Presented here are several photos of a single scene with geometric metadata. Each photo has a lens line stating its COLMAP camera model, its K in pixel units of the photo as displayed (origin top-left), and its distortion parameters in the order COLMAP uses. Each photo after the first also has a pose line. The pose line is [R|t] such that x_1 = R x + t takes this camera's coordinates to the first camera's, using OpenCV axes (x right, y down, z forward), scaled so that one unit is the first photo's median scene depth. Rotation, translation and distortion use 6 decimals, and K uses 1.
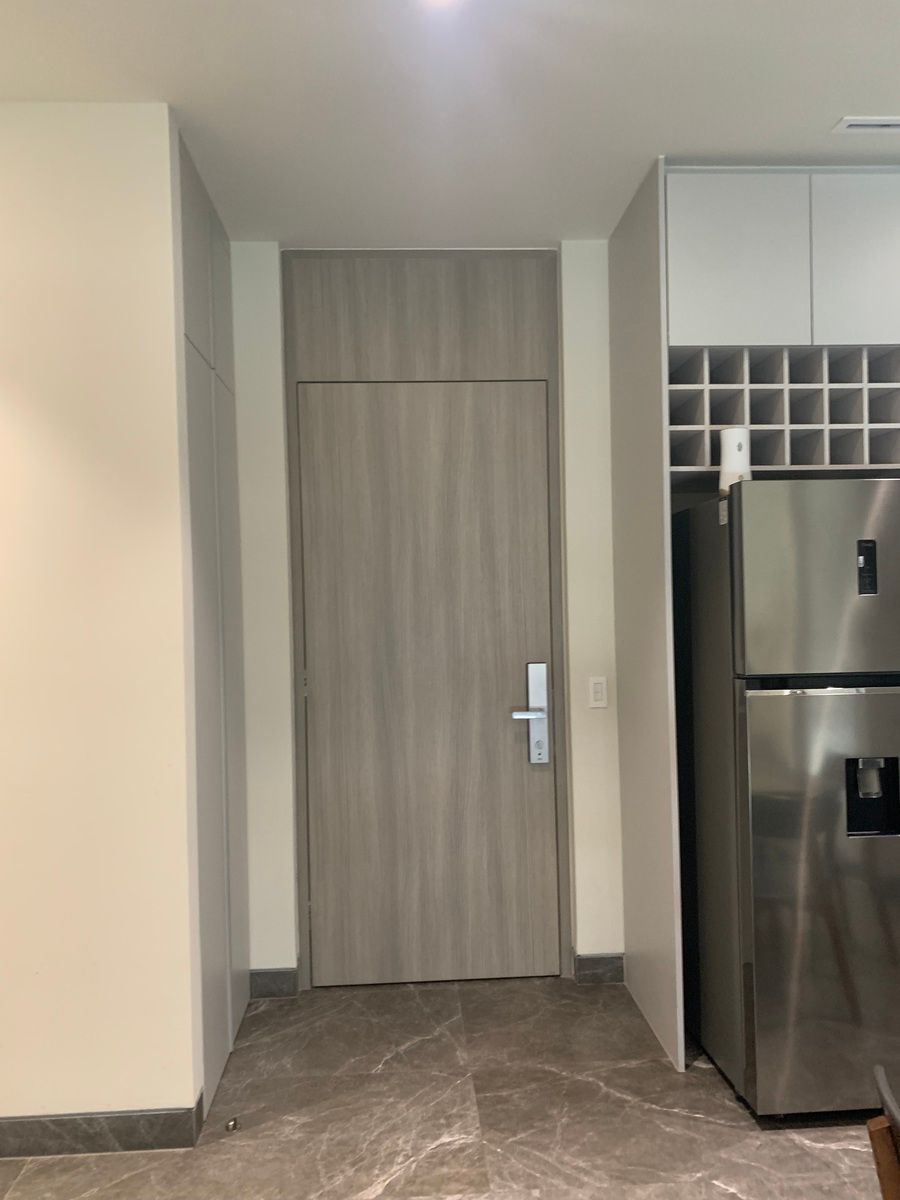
lens RADIAL K [[927.6, 0, 448.1], [0, 927.6, 598.3], [0, 0, 1]] dist [0.004701, 0.009568]
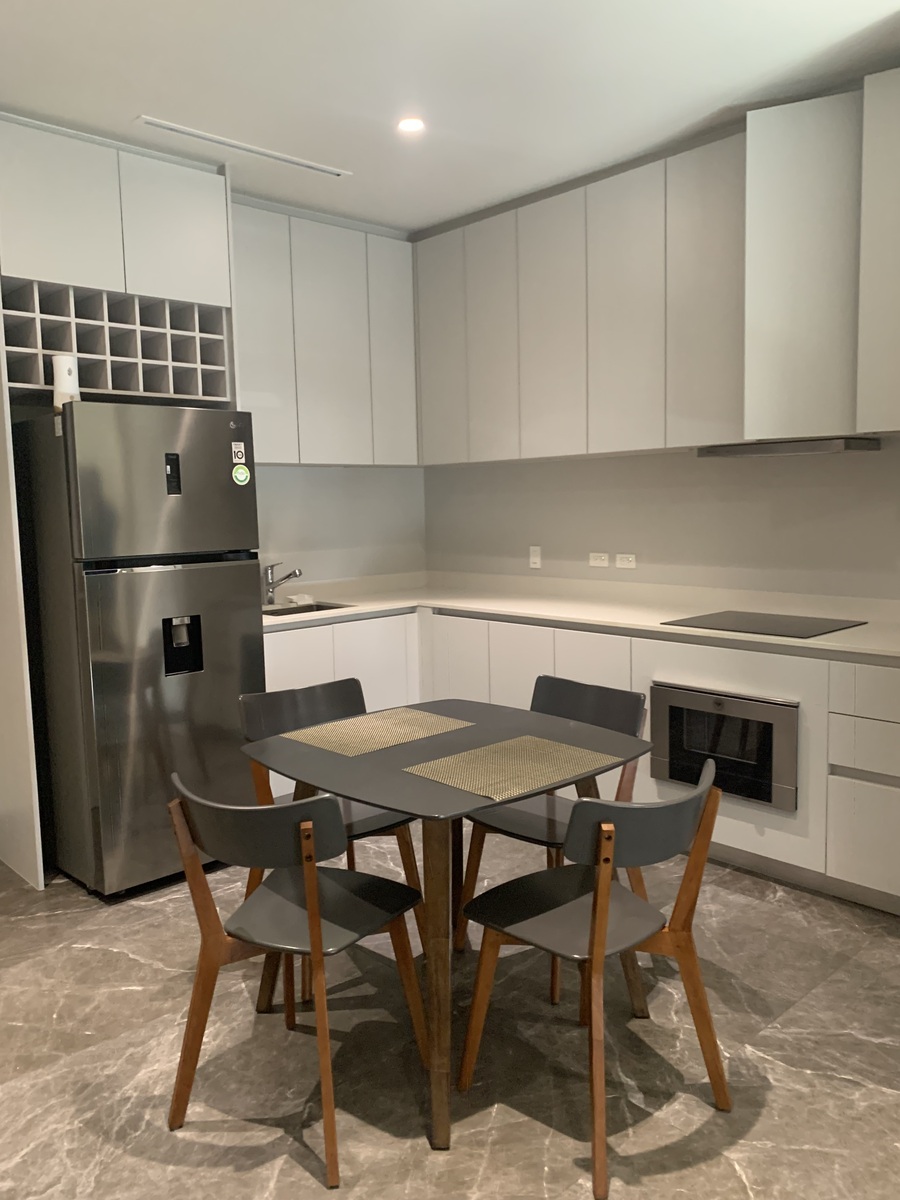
lens RADIAL K [[927.6, 0, 450.1], [0, 927.6, 593.7], [0, 0, 1]] dist [0.004701, 0.009568]
pose [[0.773683, -0.071136, 0.629567, -0.083013], [-0.004367, 0.993054, 0.117574, -0.020350], [-0.633558, -0.093715, 0.767999, -0.264958]]
